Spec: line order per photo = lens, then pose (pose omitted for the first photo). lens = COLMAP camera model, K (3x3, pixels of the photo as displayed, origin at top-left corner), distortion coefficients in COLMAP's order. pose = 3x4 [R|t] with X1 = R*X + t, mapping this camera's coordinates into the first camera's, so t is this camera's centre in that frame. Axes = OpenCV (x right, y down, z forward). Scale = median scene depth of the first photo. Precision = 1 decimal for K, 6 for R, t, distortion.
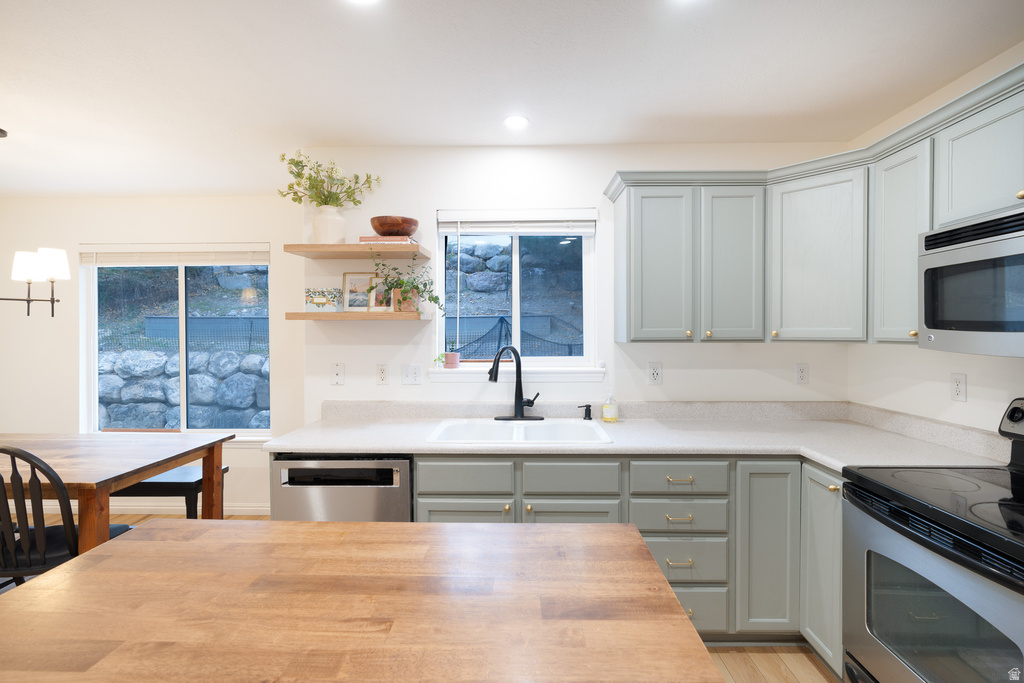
lens RADIAL K [[482.7, 0, 489.5], [0, 482.7, 337.8], [0, 0, 1]] dist [-0.005076, -0.000756]
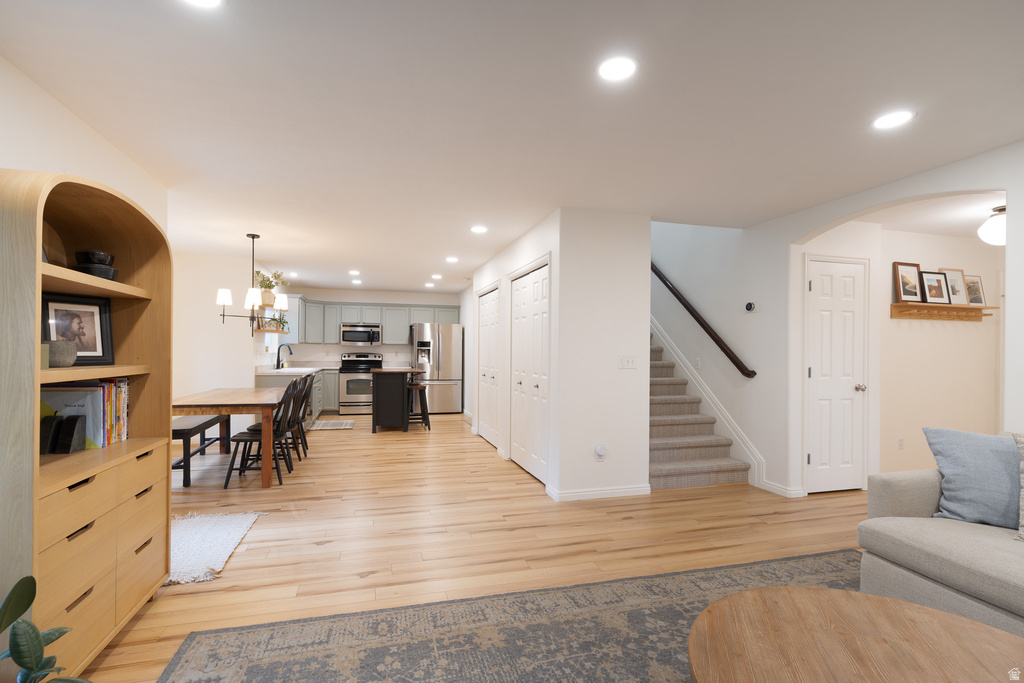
lens RADIAL K [[483.9, 0, 470.7], [0, 483.9, 350.5], [0, 0, 1]] dist [-0.002440, -0.000175]
pose [[-0.225705, 0.001349, 0.974195, -3.055015], [-0.002204, 0.999996, -0.001896, 0.059214], [-0.974193, -0.002575, -0.225701, 0.520834]]
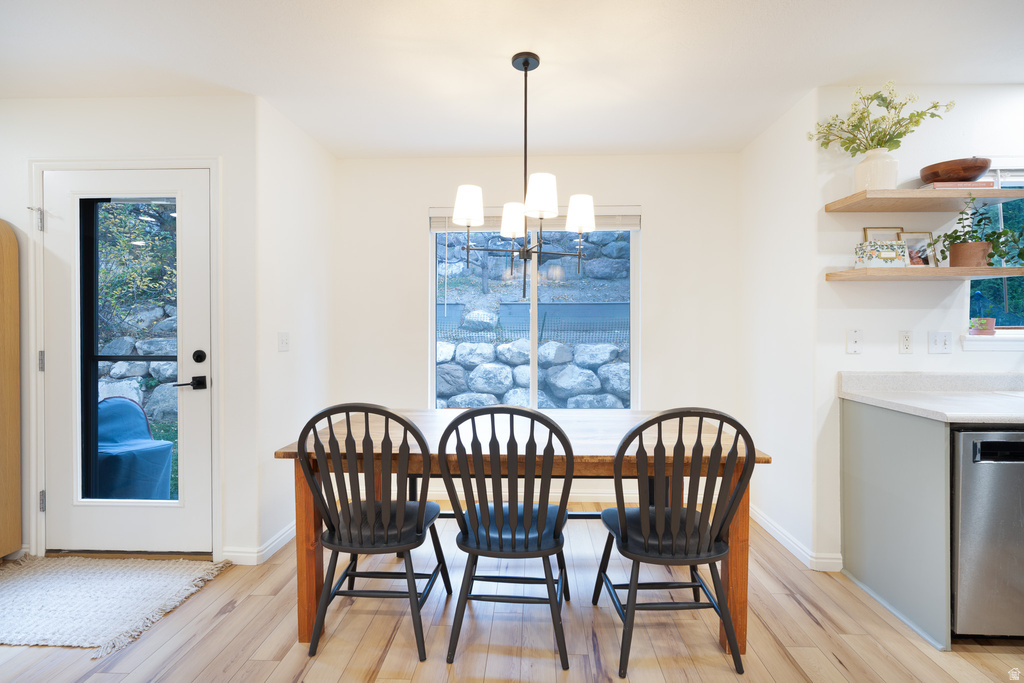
lens RADIAL K [[486.9, 0, 511.7], [0, 486.9, 333.0], [0, 0, 1]] dist [-0.002643, -0.000073]
pose [[0.999873, 0.002752, -0.015675, -0.971231], [-0.002708, 0.999992, 0.002798, 0.060938], [0.015683, -0.002755, 0.999873, 0.096510]]
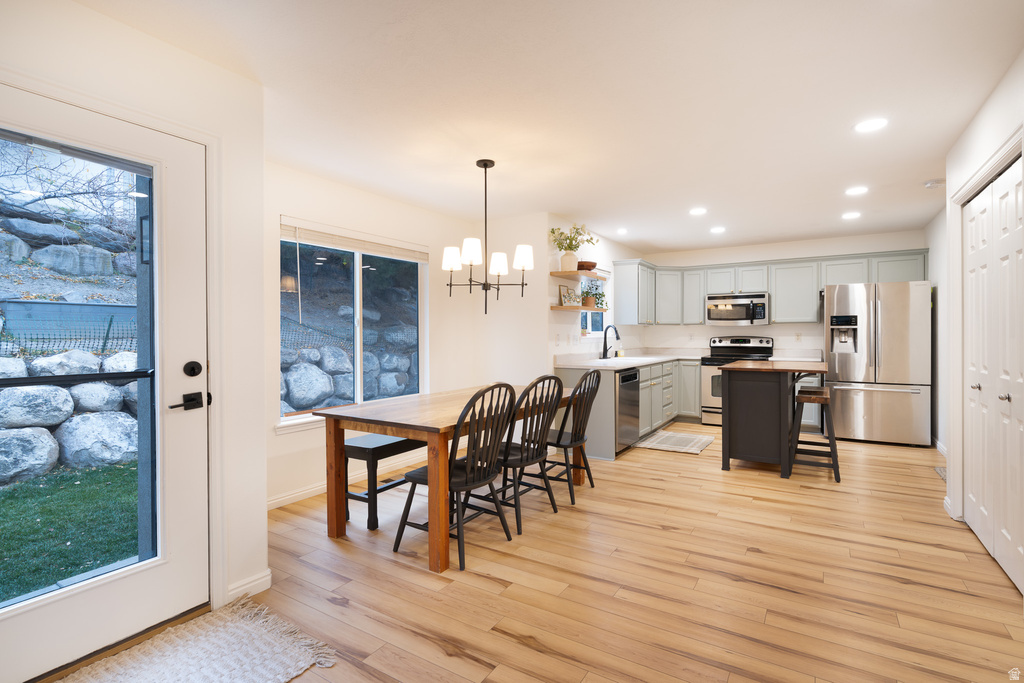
lens RADIAL K [[471.1, 0, 519.5], [0, 471.1, 336.4], [0, 0, 1]] dist [0.001990, 0.000263]
pose [[0.522429, -0.004414, 0.852671, -2.001283], [0.009157, 0.999958, -0.000434, 0.063633], [-0.852634, 0.008035, 0.522448, 0.195680]]
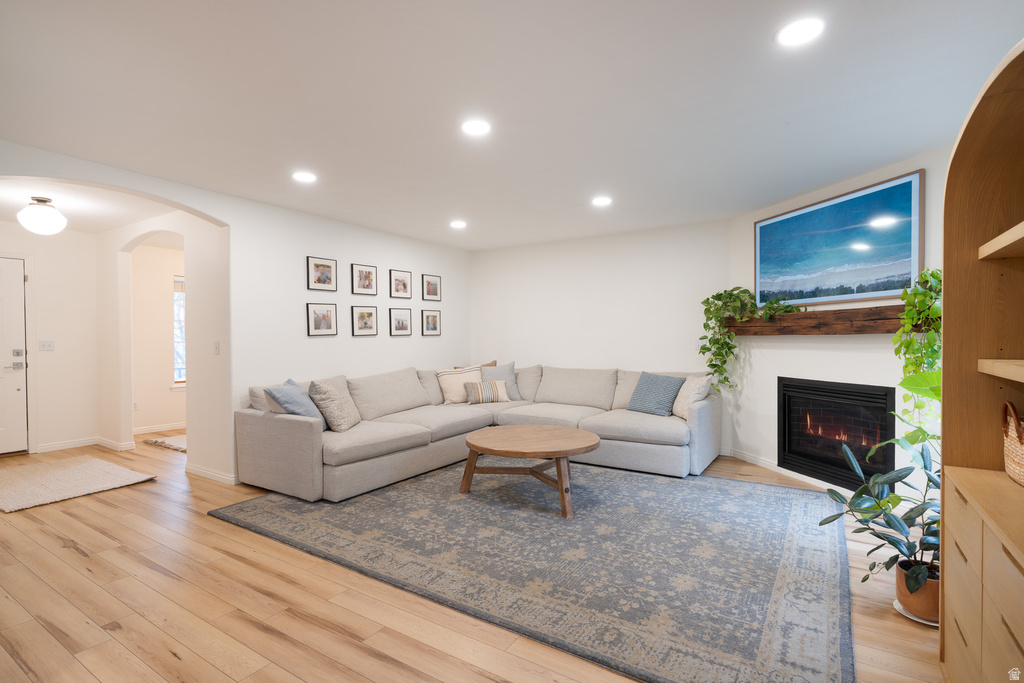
lens RADIAL K [[473.0, 0, 526.0], [0, 473.0, 344.7], [0, 0, 1]] dist [-0.000900, 0.000105]
pose [[-0.512604, 0.014290, -0.858506, -1.540600], [-0.002227, 0.999836, 0.017972, 0.057573], [0.858623, 0.011124, -0.512488, 0.739245]]
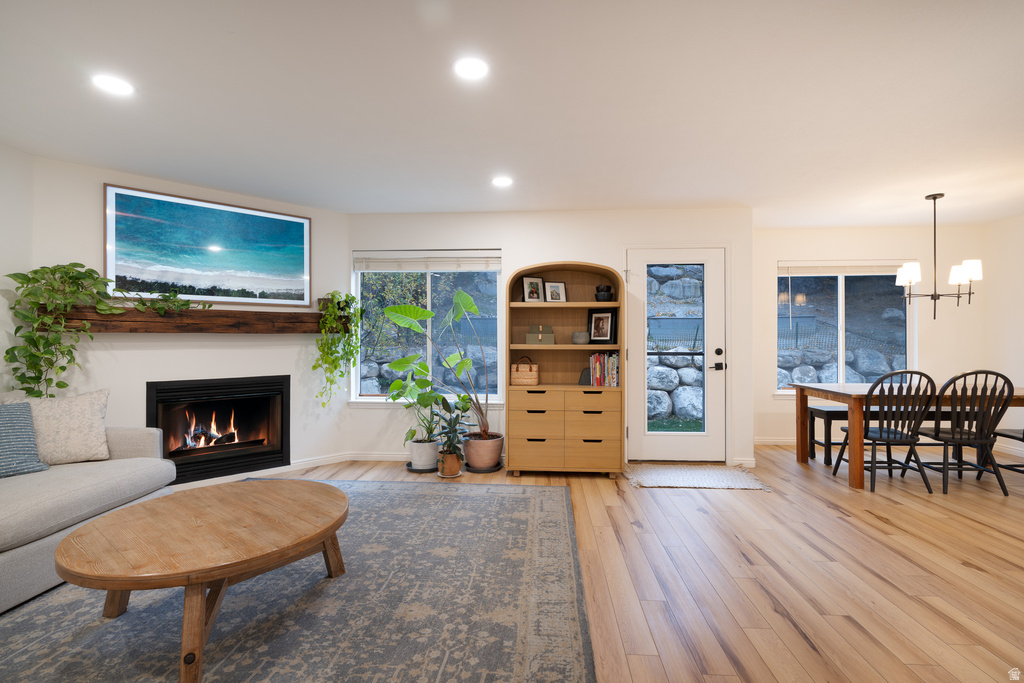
lens RADIAL K [[466.9, 0, 528.4], [0, 466.9, 337.8], [0, 0, 1]] dist [-0.002113, 0.000031]
pose [[0.998740, 0.000566, -0.050174, -2.224756], [-0.001067, 0.999950, -0.009953, 0.079189], [0.050165, 0.009994, 0.998691, -0.664665]]
